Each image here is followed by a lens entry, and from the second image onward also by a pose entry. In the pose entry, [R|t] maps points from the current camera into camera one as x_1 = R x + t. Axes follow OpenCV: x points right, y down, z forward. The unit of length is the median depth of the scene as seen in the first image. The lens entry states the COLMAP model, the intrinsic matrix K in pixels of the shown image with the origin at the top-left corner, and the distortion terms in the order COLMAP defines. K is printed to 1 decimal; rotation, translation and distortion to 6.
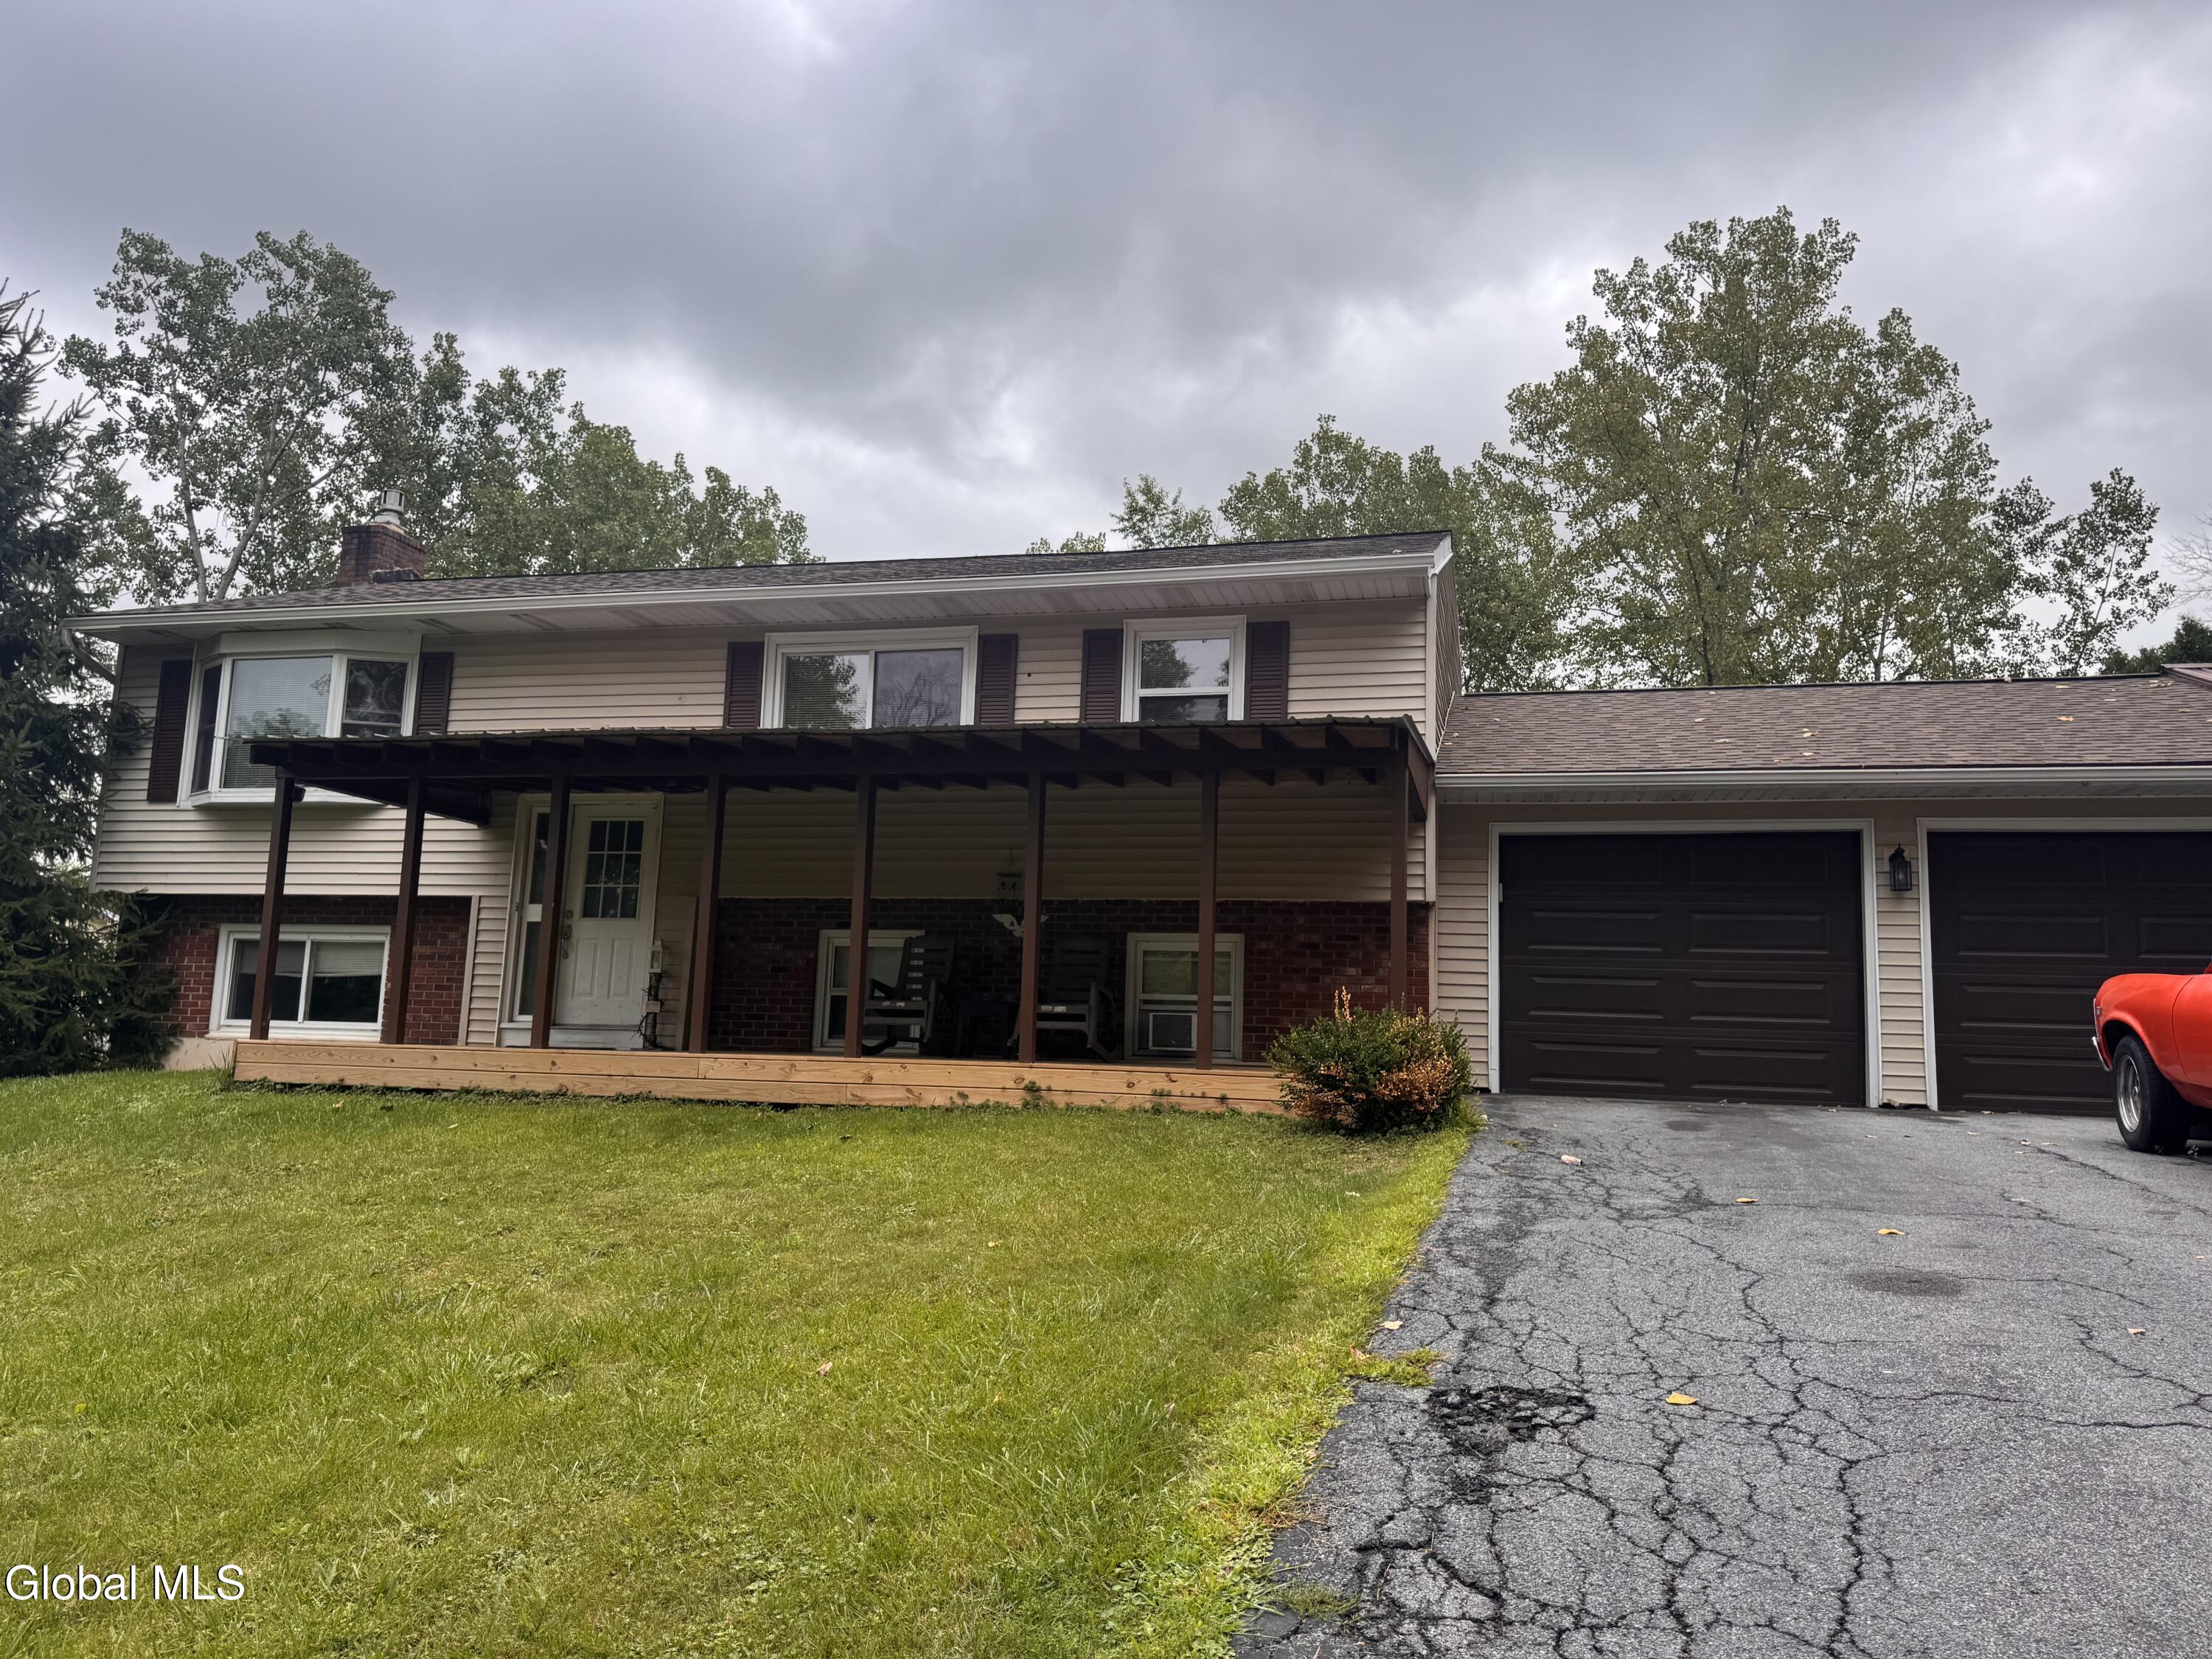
lens RADIAL K [[1534.4, 0, 1106.0], [0, 1534.4, 829.5], [0, 0, 1]] dist [0.080421, -0.084291]
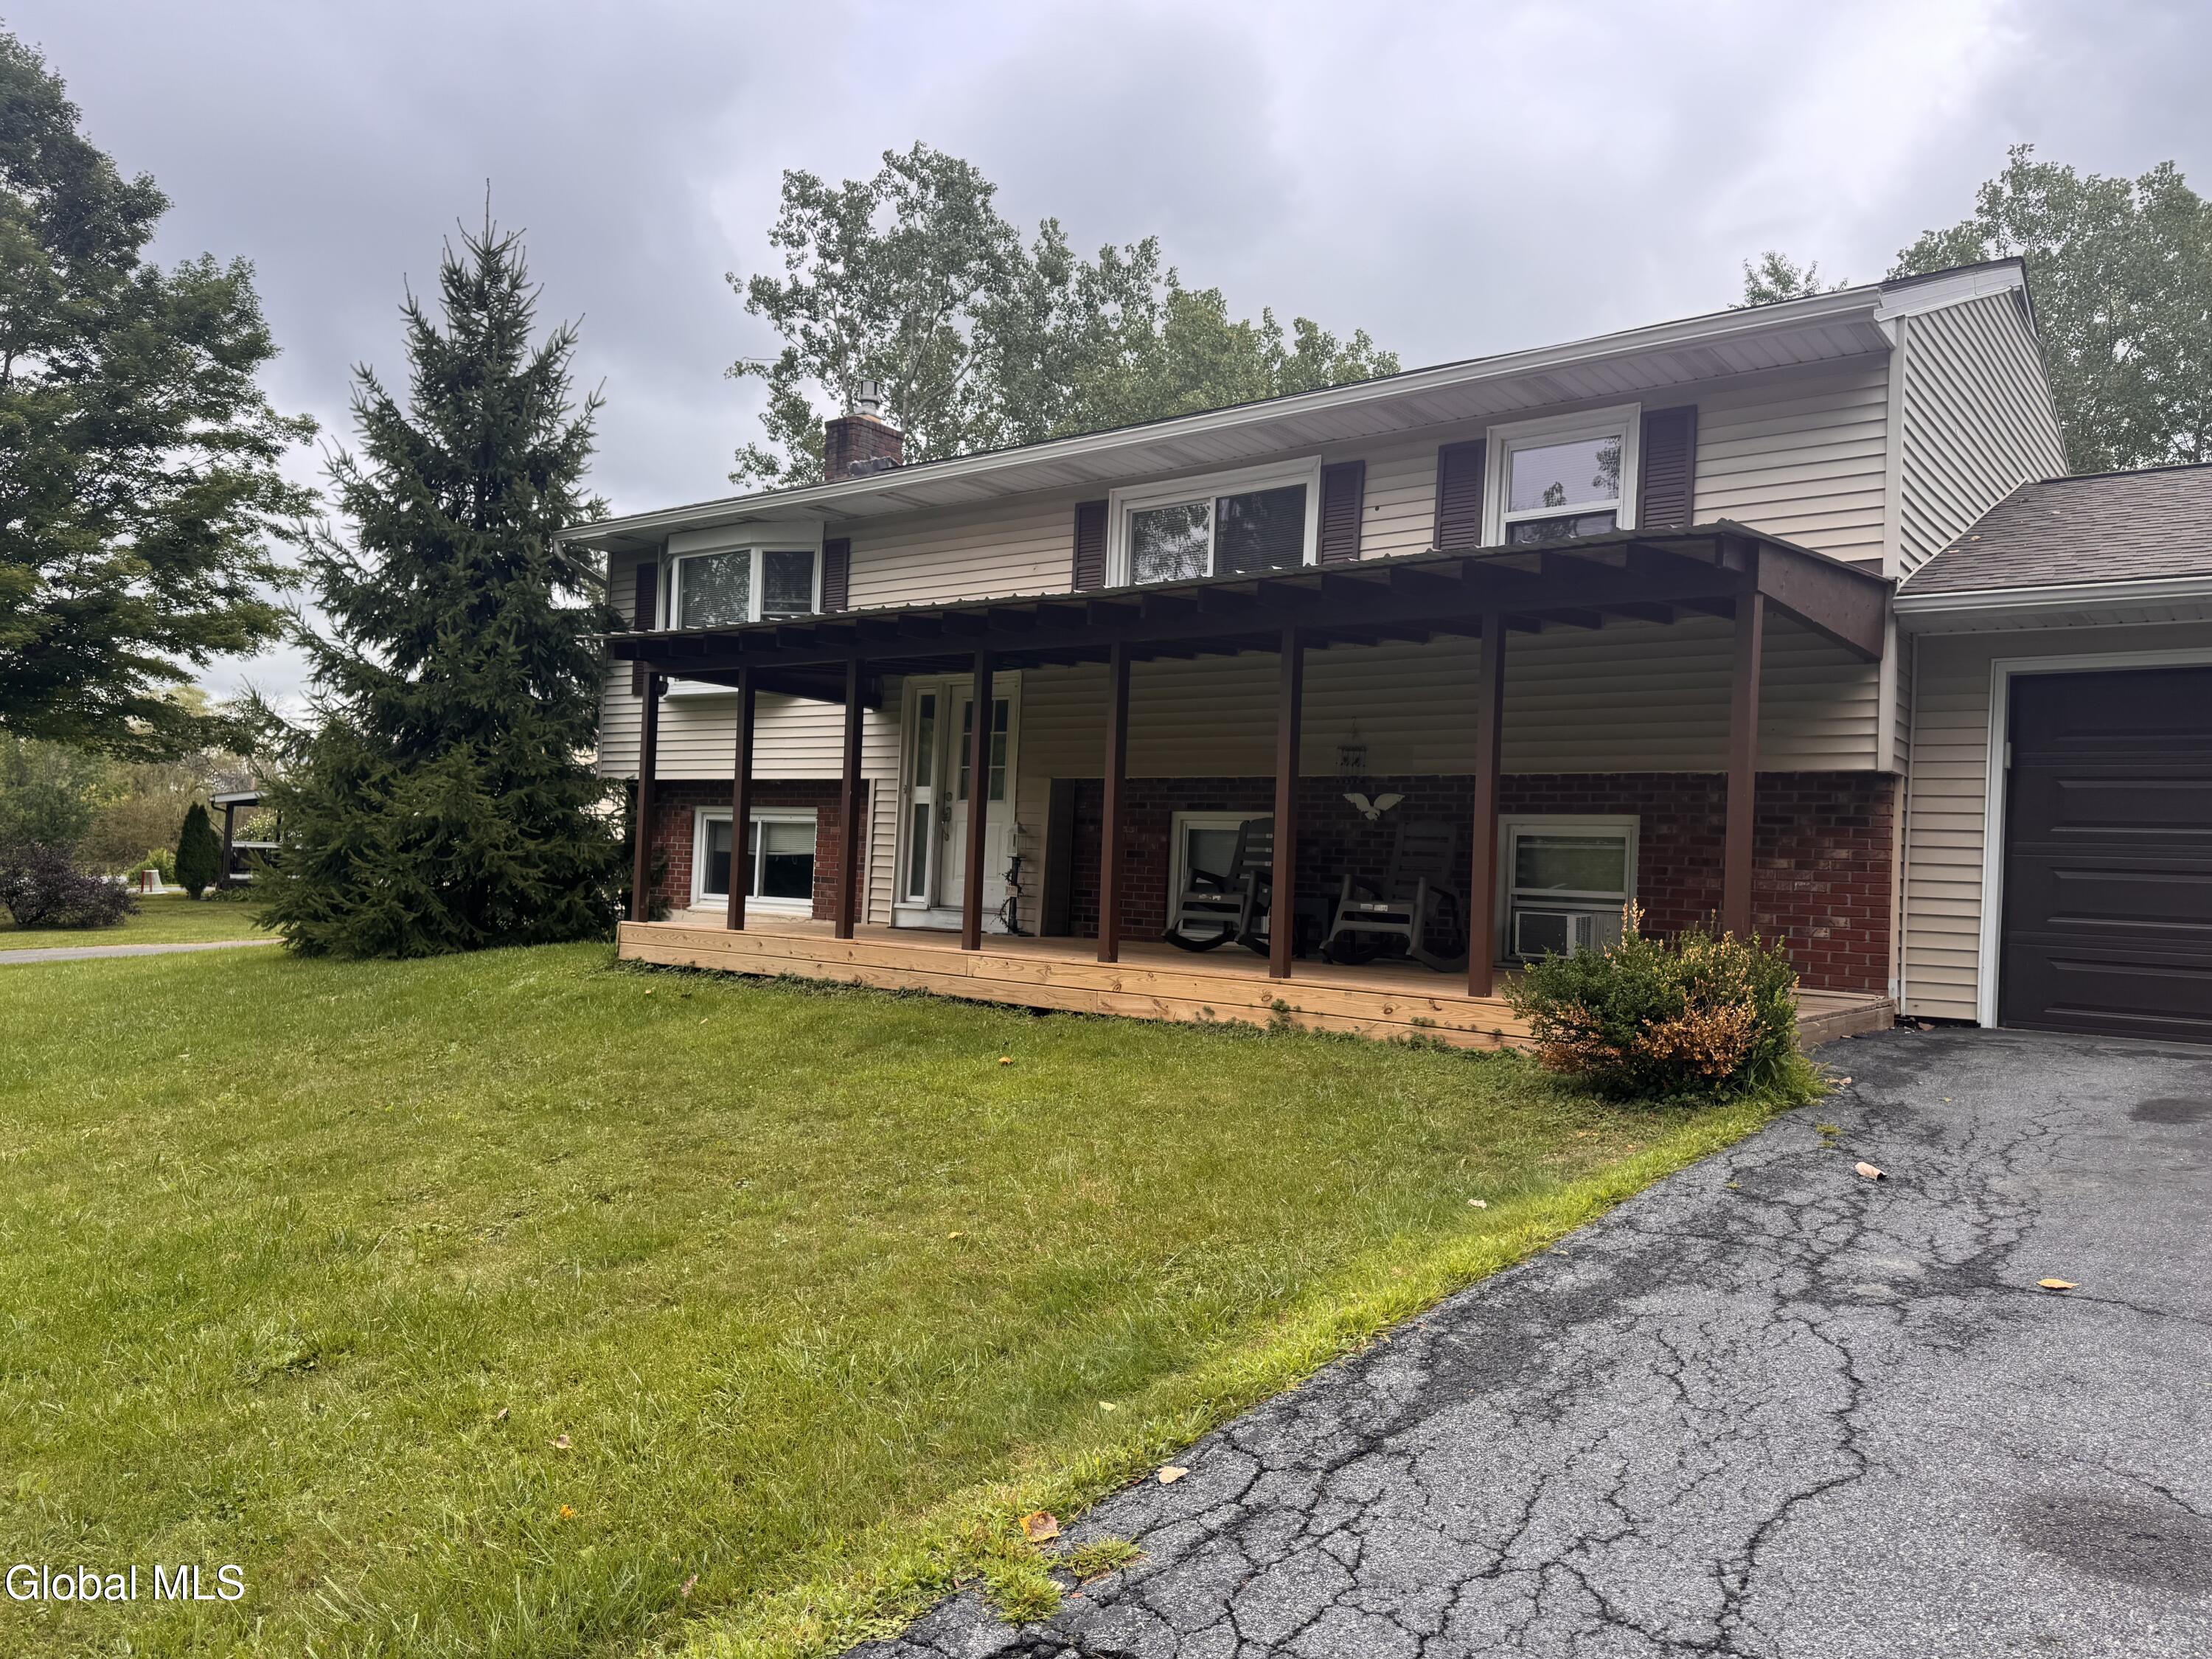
lens RADIAL K [[1520.9, 0, 1135.5], [0, 1520.9, 852.2], [0, 0, 1]] dist [0.110443, -0.164752]
pose [[0.915614, 0.003729, -0.402041, 0.145225], [0.040063, 0.994134, 0.100459, -0.002836], [0.400058, -0.108089, 0.910094, 0.144103]]
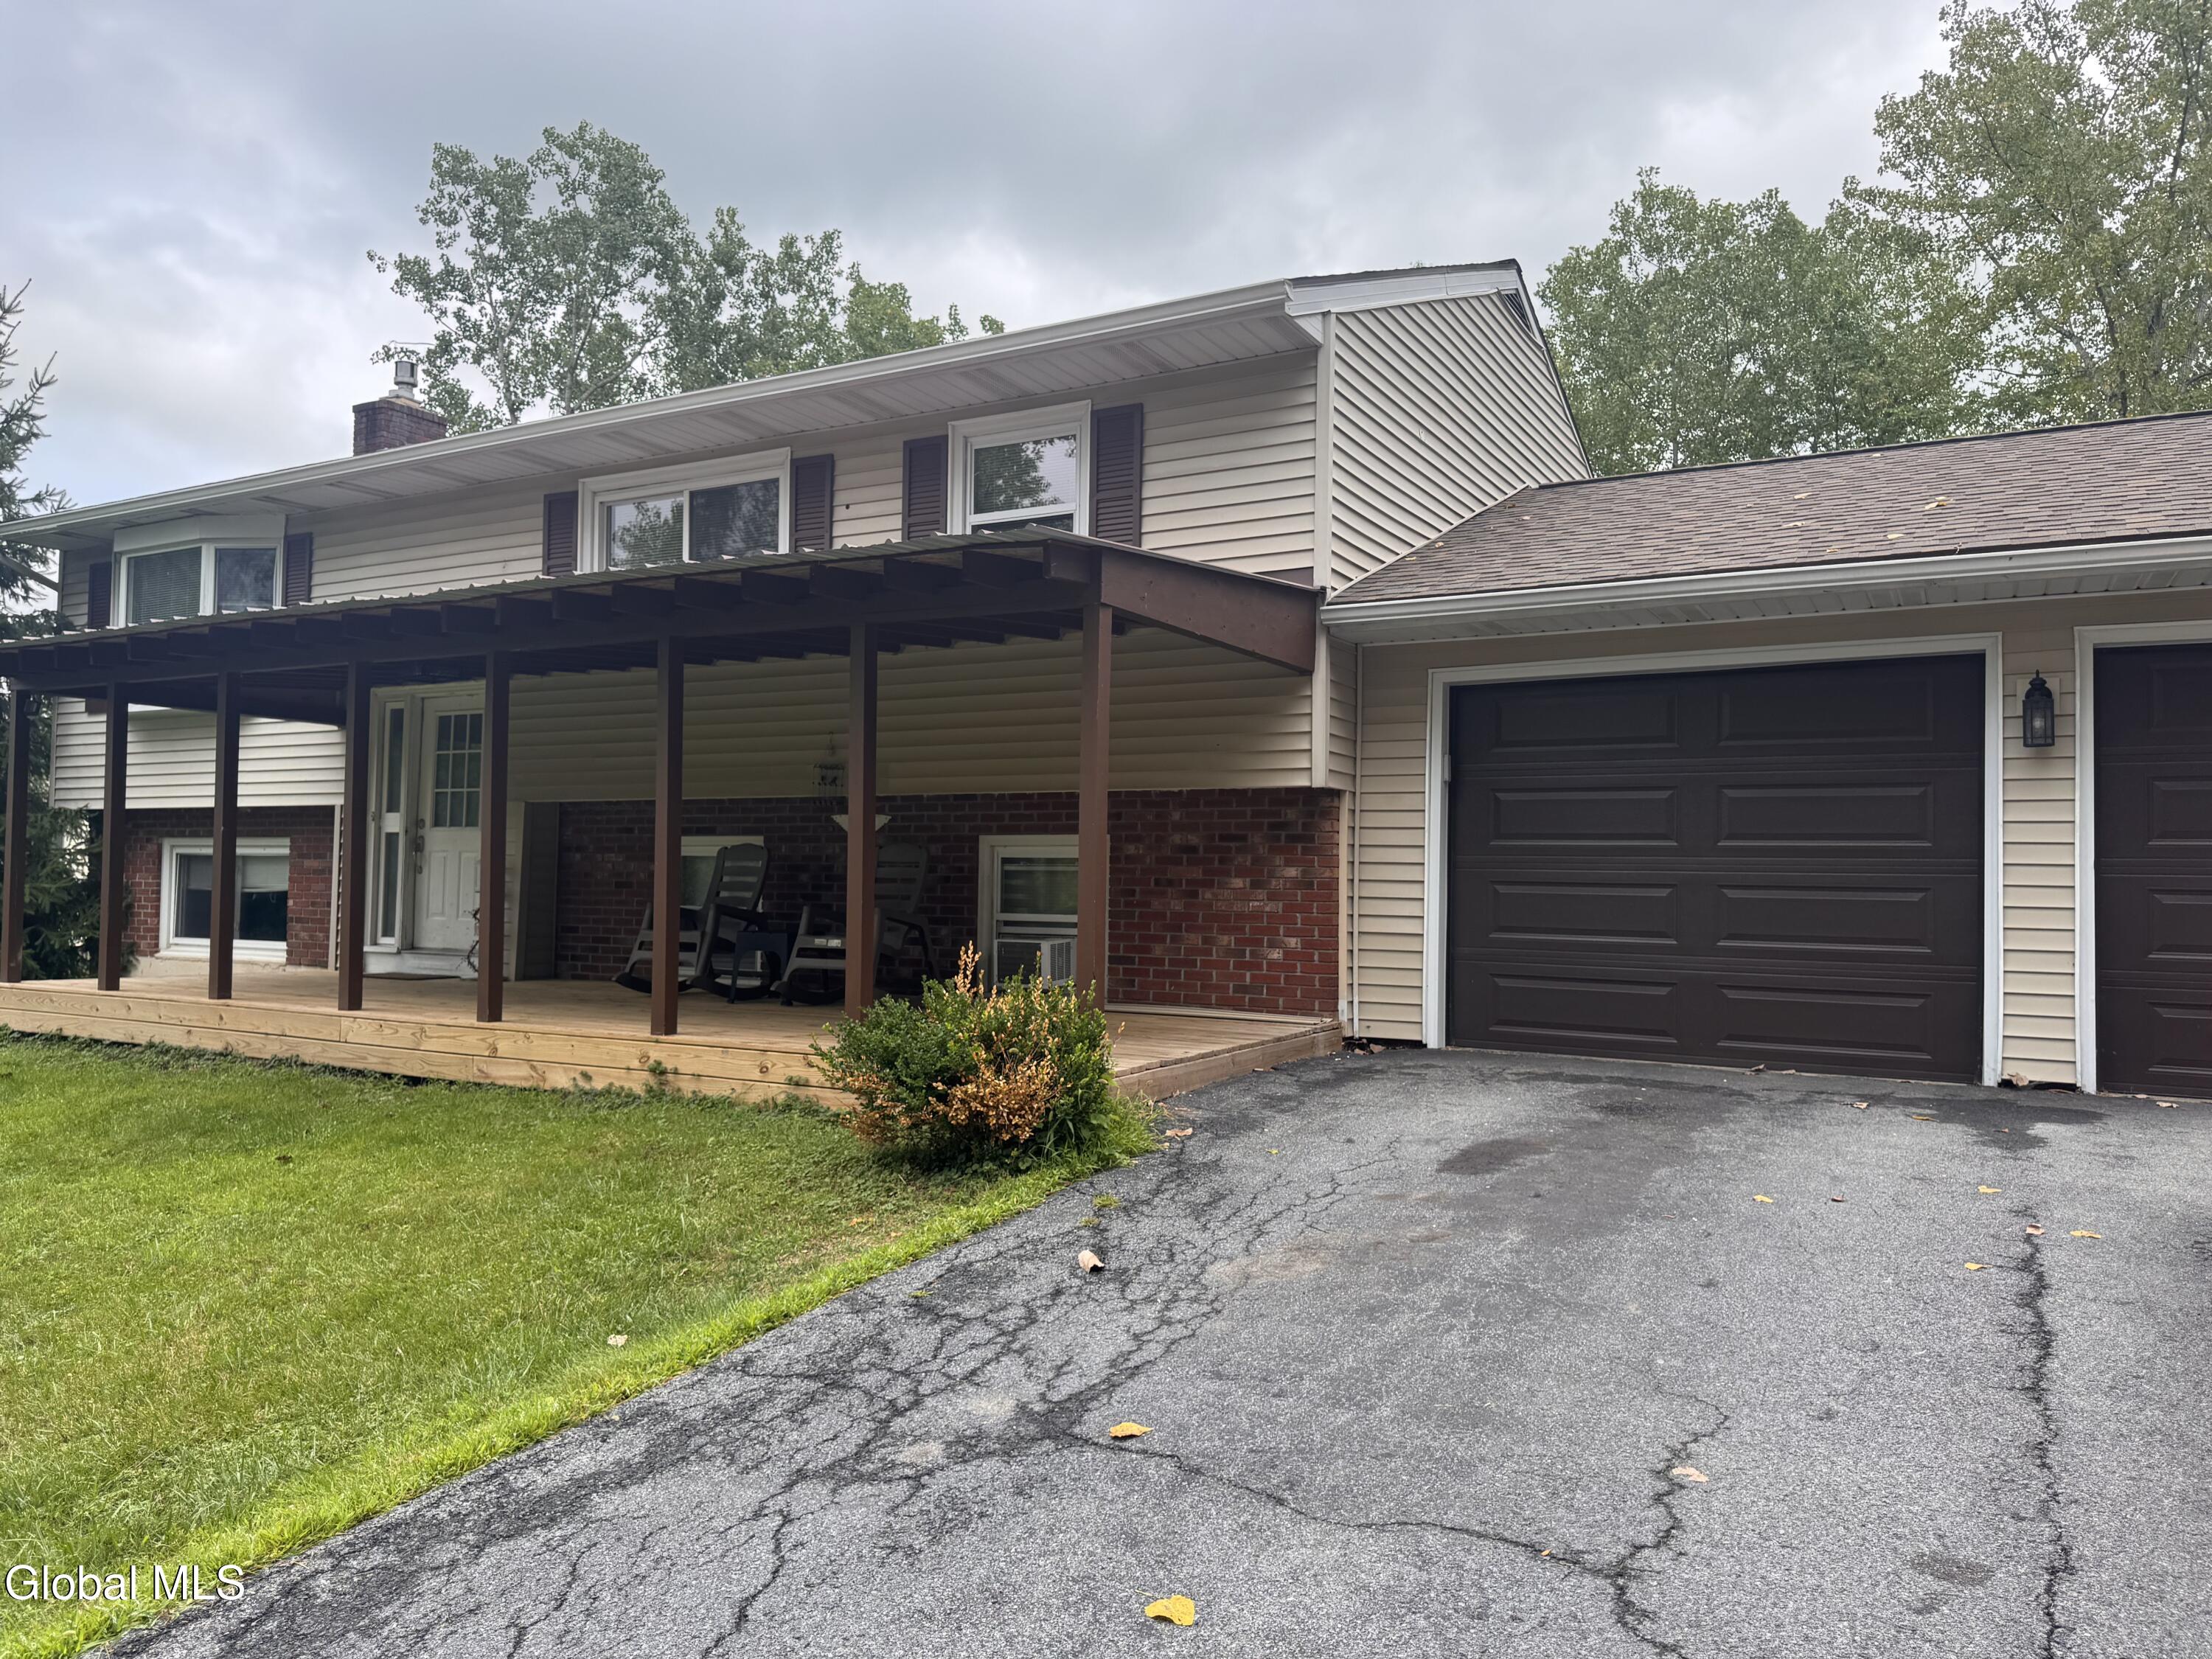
lens RADIAL K [[1521.5, 0, 1129.4], [0, 1521.5, 834.0], [0, 0, 1]] dist [0.096819, -0.141638]
pose [[0.966353, -0.024449, -0.256055, 0.245699], [0.050677, 0.994058, 0.096340, -0.003259], [0.252178, -0.106074, 0.961849, 0.239466]]
